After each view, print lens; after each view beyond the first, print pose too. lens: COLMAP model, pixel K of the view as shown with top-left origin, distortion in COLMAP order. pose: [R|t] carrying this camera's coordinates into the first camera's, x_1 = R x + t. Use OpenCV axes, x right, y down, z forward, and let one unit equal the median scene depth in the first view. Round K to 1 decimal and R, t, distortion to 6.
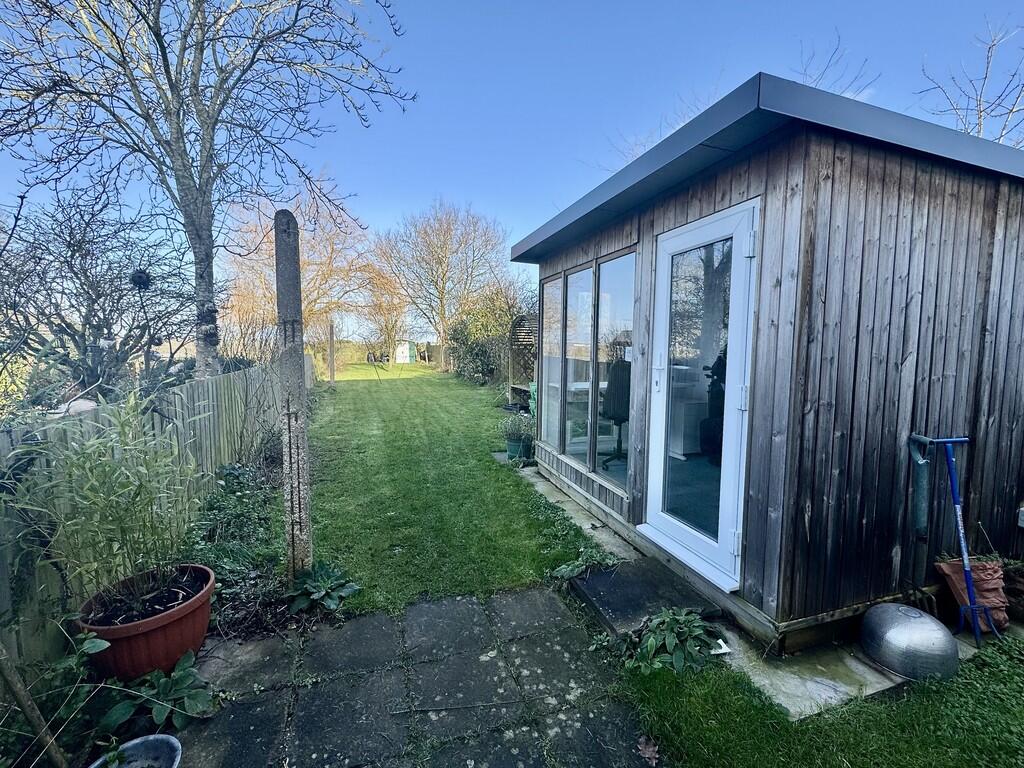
lens RADIAL K [[440.5, 0, 512.0], [0, 440.5, 384.0], [0, 0, 1]] dist [0.000307, 0.000064]
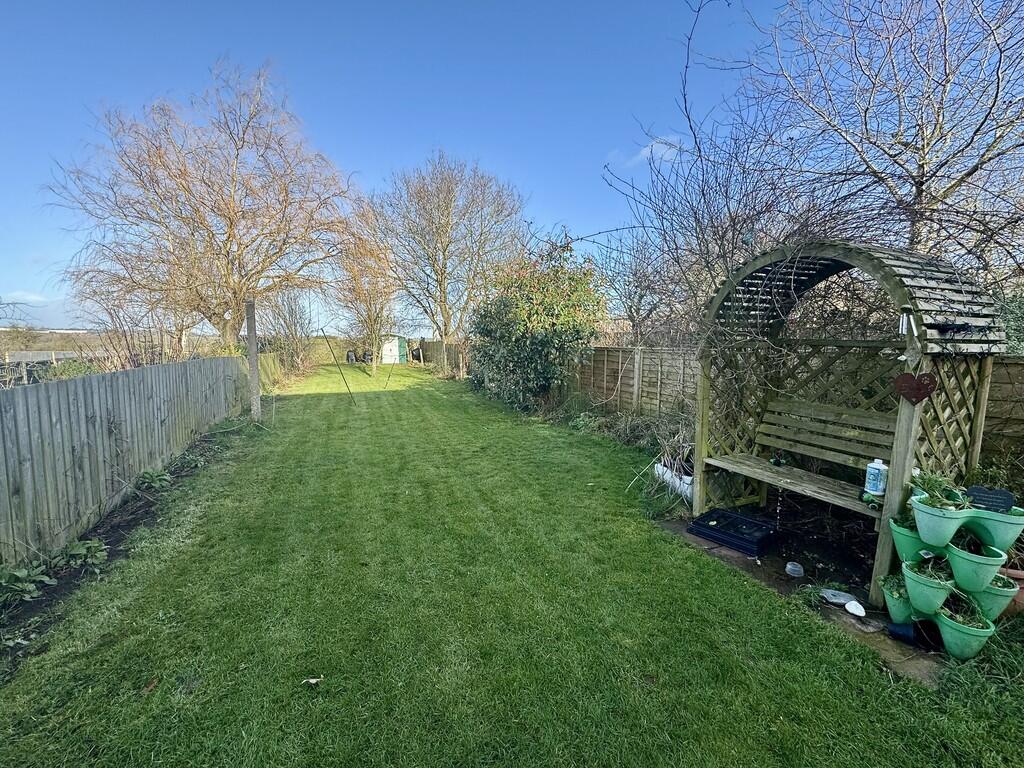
lens RADIAL K [[440.5, 0, 512.0], [0, 440.5, 384.0], [0, 0, 1]] dist [0.000307, 0.000064]
pose [[0.999677, -0.000822, 0.025402, -0.055889], [0.000590, 0.999958, 0.009143, -0.020799], [-0.025408, -0.009125, 0.999636, 0.225229]]
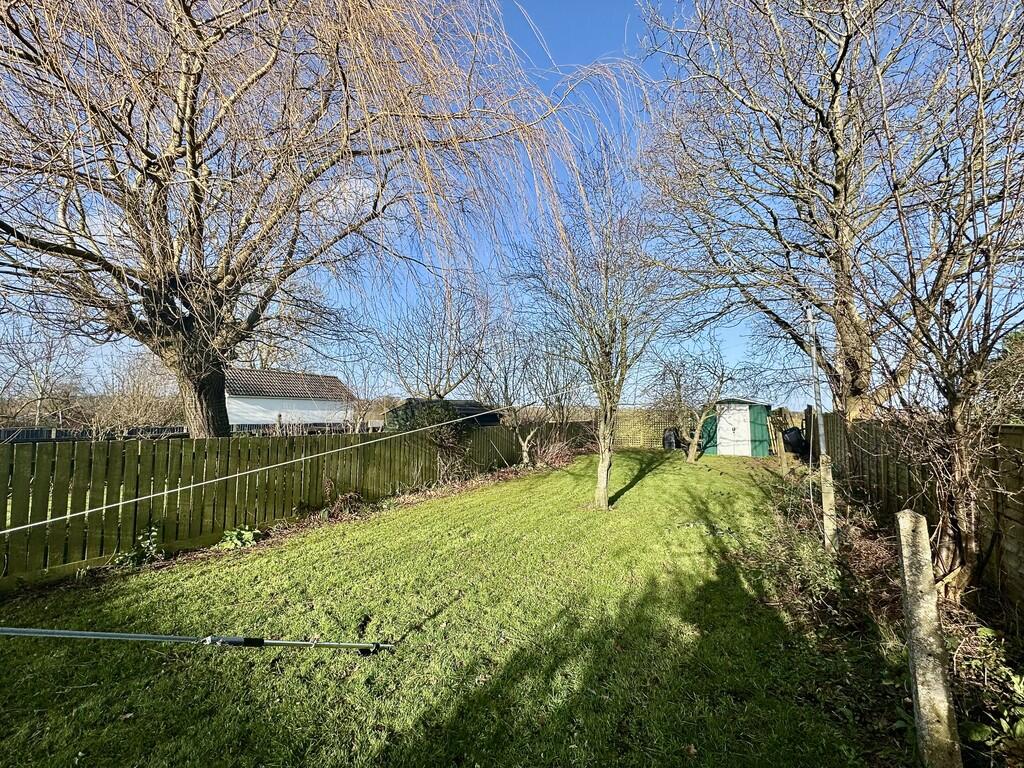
lens RADIAL K [[440.5, 0, 512.0], [0, 440.5, 384.0], [0, 0, 1]] dist [0.000307, 0.000064]
pose [[0.676900, -0.044615, -0.734722, -0.096246], [-0.071163, 0.989519, -0.125650, -0.056359], [0.732627, 0.137337, 0.666630, 0.657880]]
